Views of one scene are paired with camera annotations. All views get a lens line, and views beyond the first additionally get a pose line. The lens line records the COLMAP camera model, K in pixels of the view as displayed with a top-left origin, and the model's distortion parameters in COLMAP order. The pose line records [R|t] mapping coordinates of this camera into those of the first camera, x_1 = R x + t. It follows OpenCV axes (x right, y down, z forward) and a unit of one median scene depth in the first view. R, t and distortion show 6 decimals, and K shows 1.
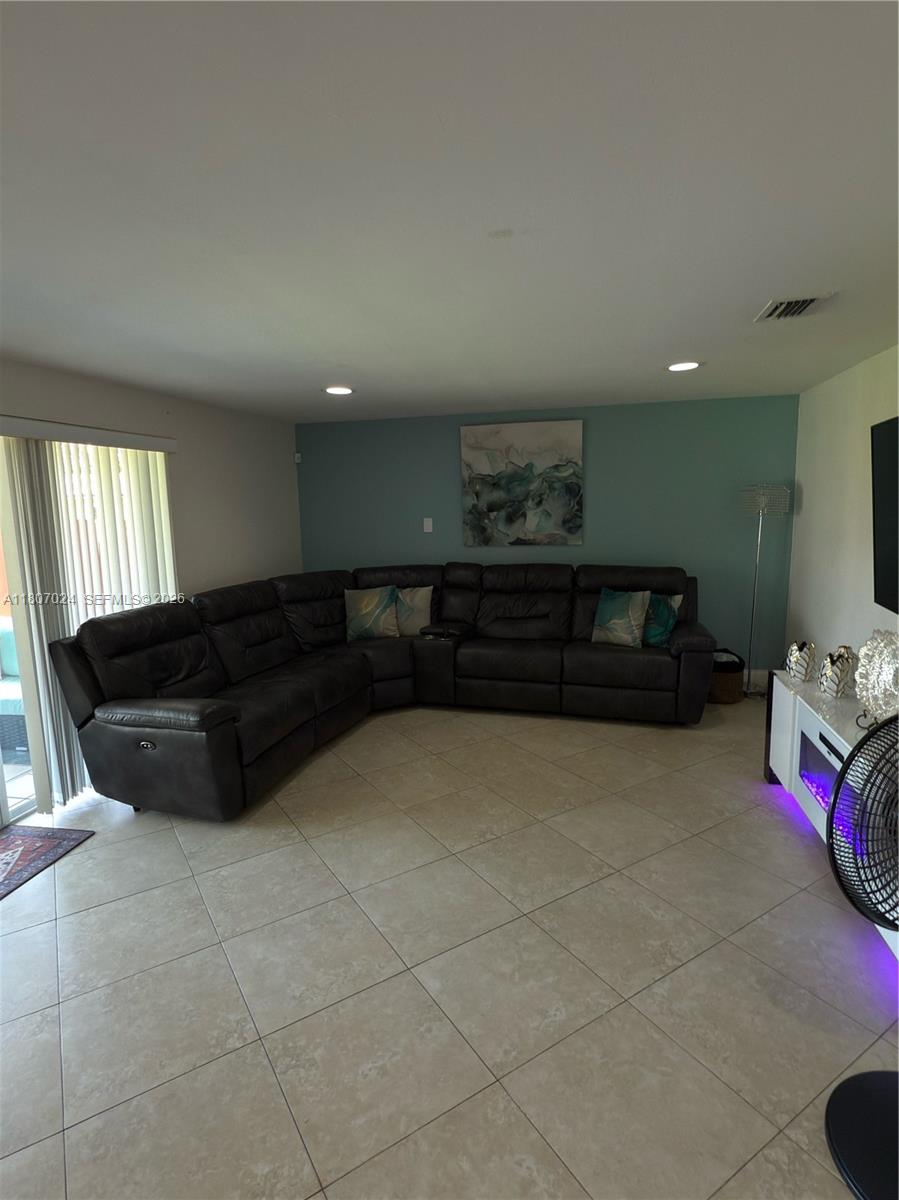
lens RADIAL K [[629.9, 0, 450.1], [0, 629.9, 597.8], [0, 0, 1]] dist [0.003415, 0.000612]
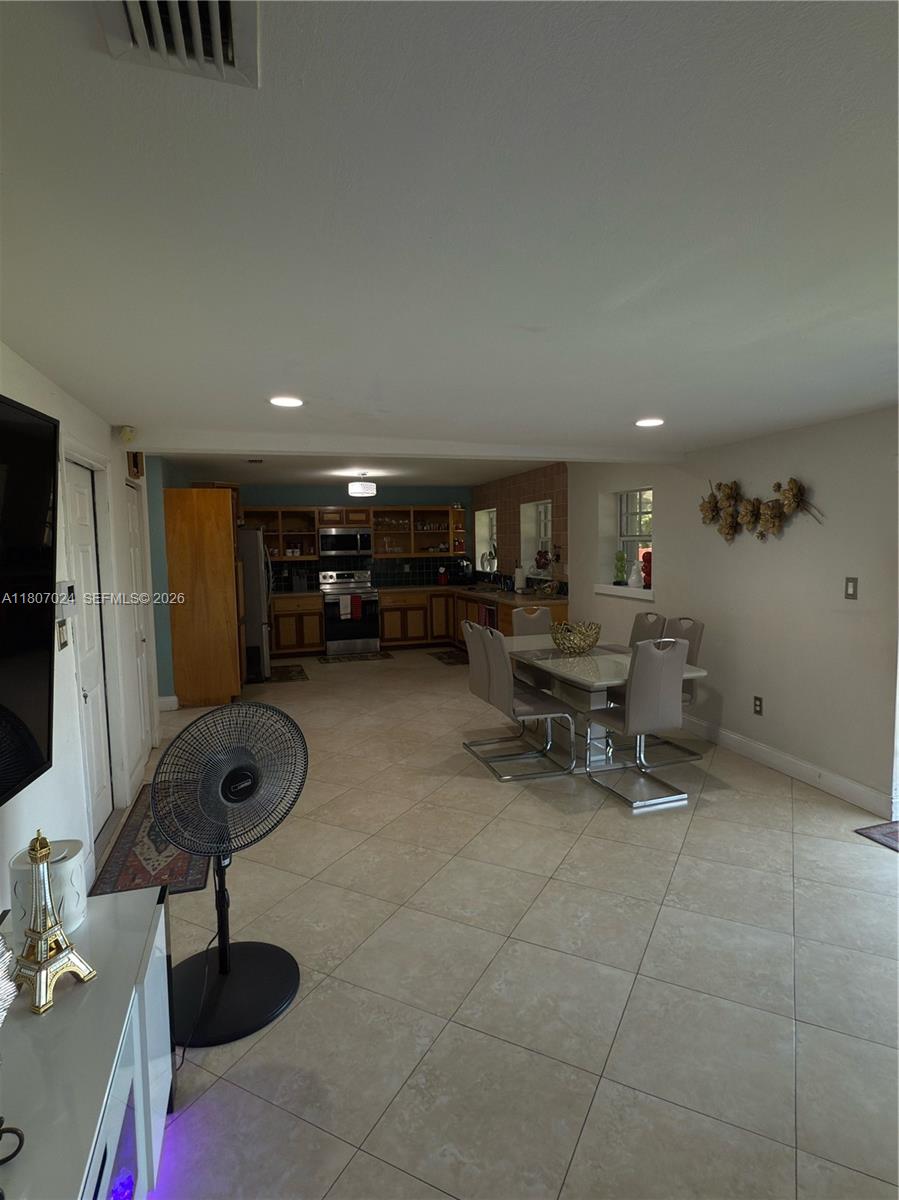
lens RADIAL K [[629.9, 0, 451.0], [0, 629.9, 596.7], [0, 0, 1]] dist [0.003415, 0.000612]
pose [[-0.864838, 0.074594, -0.496479, 0.744280], [-0.044362, 0.973678, 0.223568, -0.277183], [0.500087, 0.215375, -0.838765, 1.728323]]
